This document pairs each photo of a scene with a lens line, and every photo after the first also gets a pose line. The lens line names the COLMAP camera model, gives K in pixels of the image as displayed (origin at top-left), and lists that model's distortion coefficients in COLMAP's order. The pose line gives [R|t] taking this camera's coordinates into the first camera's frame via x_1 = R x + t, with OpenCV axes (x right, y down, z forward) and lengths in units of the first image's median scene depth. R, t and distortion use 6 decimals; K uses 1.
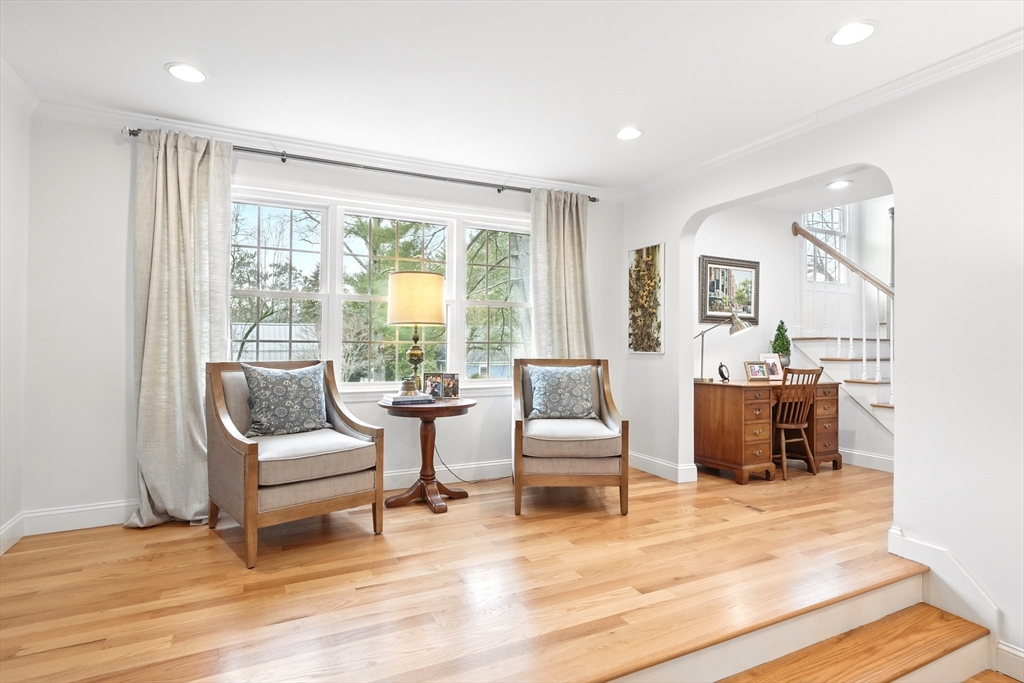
lens RADIAL K [[539.1, 0, 512.0], [0, 539.1, 341.5], [0, 0, 1]] dist [-0.001729, -0.000132]
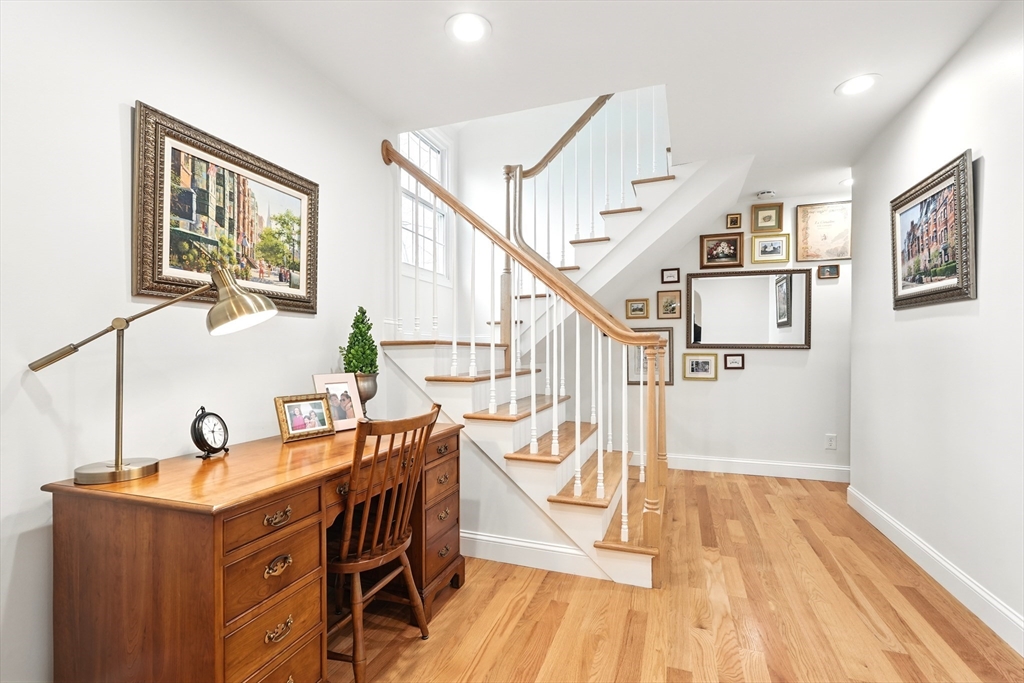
lens RADIAL K [[460.0, 0, 512.1], [0, 460.0, 349.2], [0, 0, 1]] dist [-0.012851, -0.000411]
pose [[0.733965, -0.005345, 0.679166, 0.323449], [-0.002485, 0.999941, 0.010555, -0.004425], [-0.679183, -0.009435, 0.733909, 0.610592]]
